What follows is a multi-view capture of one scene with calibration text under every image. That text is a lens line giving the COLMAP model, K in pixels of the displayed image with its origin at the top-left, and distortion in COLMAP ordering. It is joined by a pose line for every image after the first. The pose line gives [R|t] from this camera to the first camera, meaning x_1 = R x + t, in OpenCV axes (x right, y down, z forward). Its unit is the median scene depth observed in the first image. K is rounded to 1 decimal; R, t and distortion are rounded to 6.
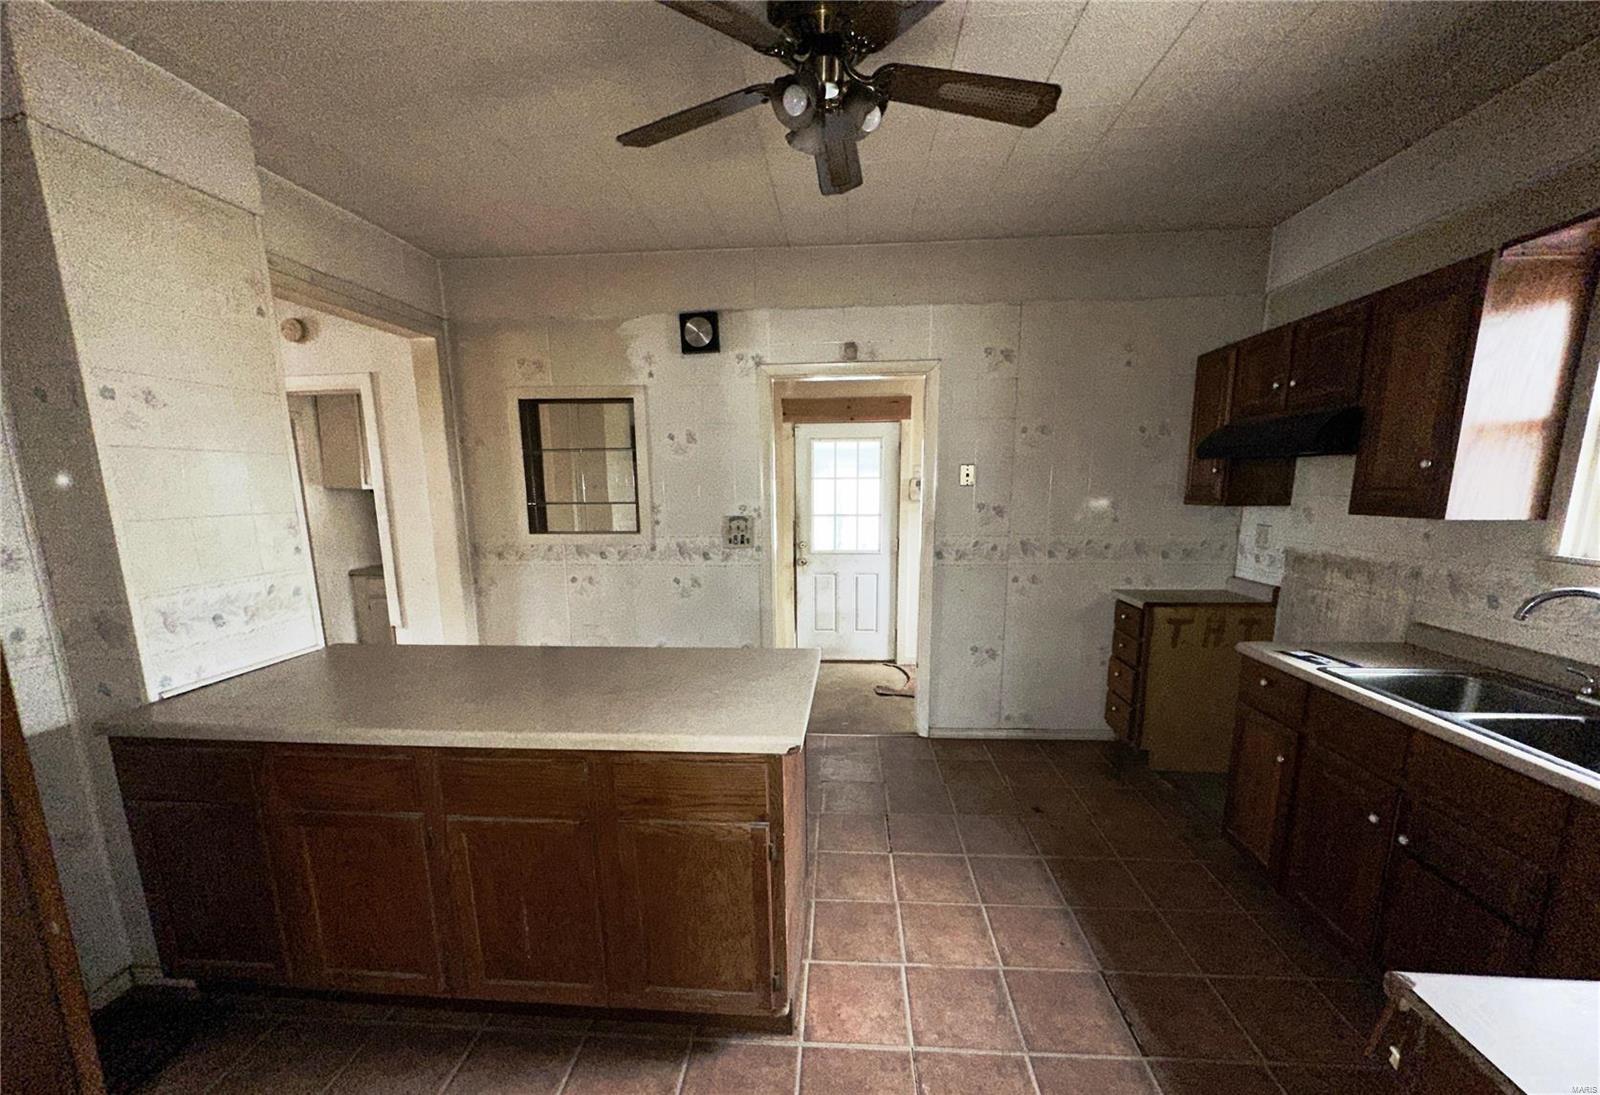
lens RADIAL K [[639.0, 0, 805.9], [0, 639.0, 596.3], [0, 0, 1]] dist [0.008066, -0.000069]
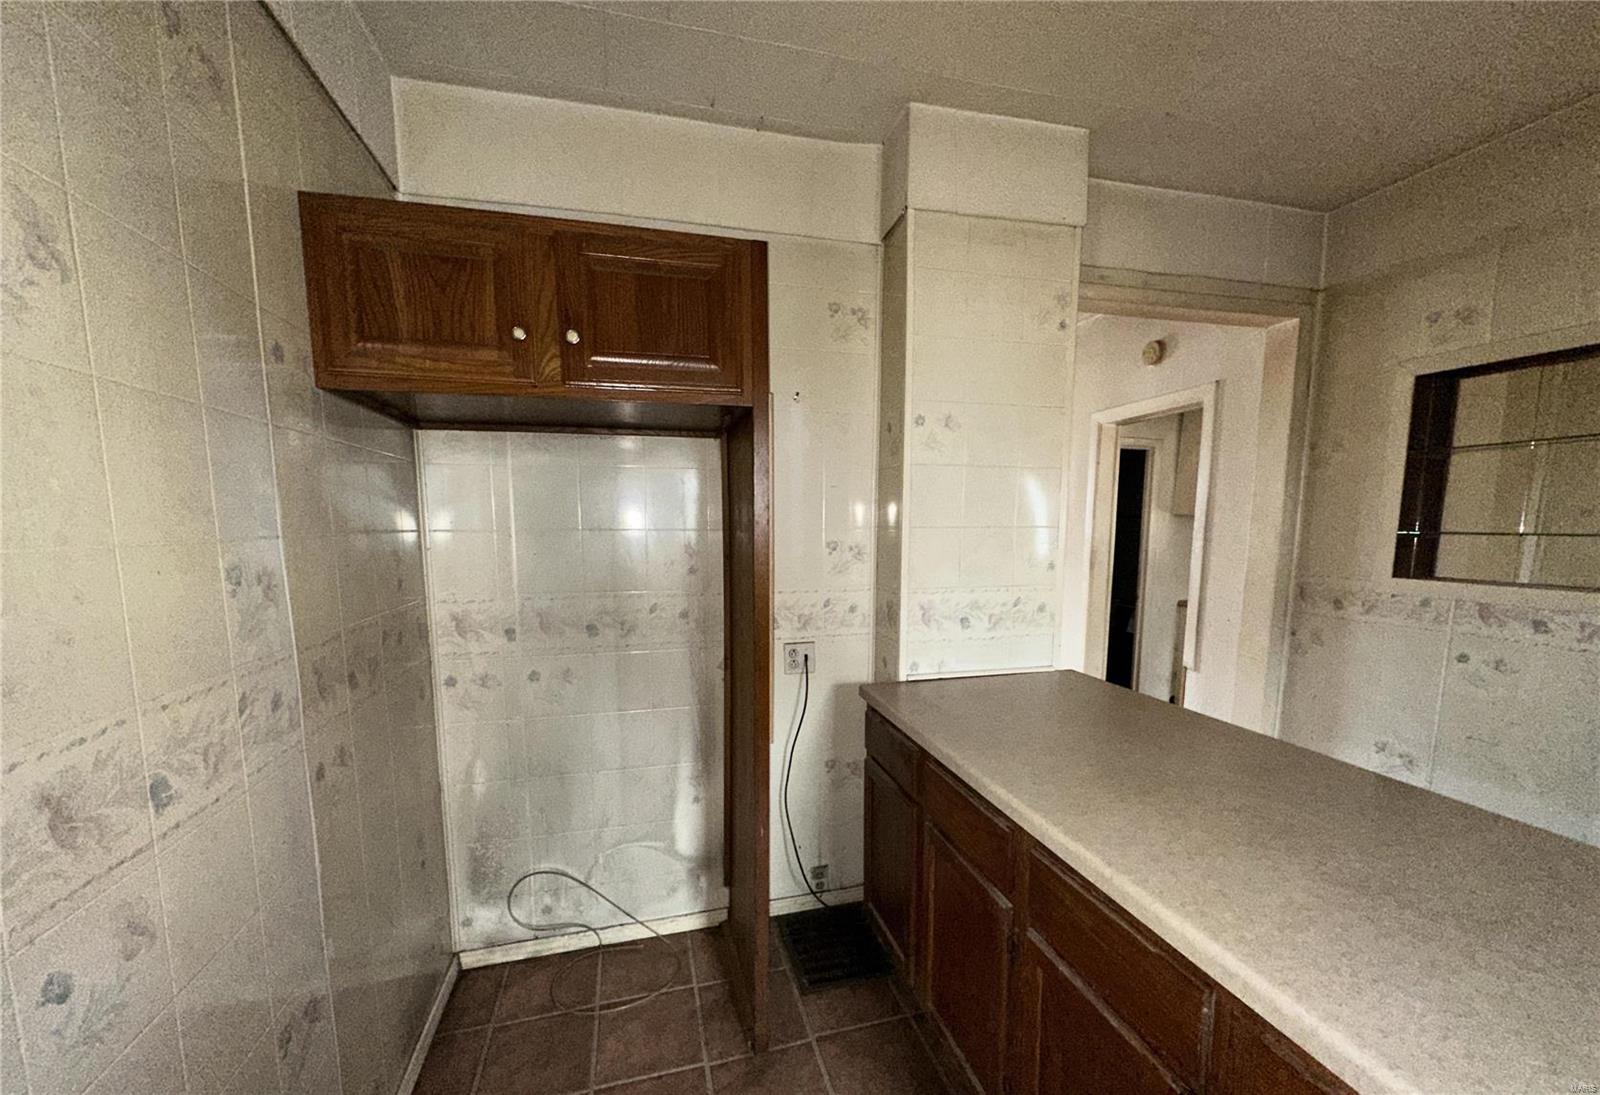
lens RADIAL K [[639.0, 0, 805.9], [0, 639.0, 596.3], [0, 0, 1]] dist [0.008066, -0.000069]
pose [[0.326350, 0.120778, -0.937501, 0.000294], [-0.173188, 0.982654, 0.066307, -0.018090], [0.929248, 0.140725, 0.341607, 0.222061]]
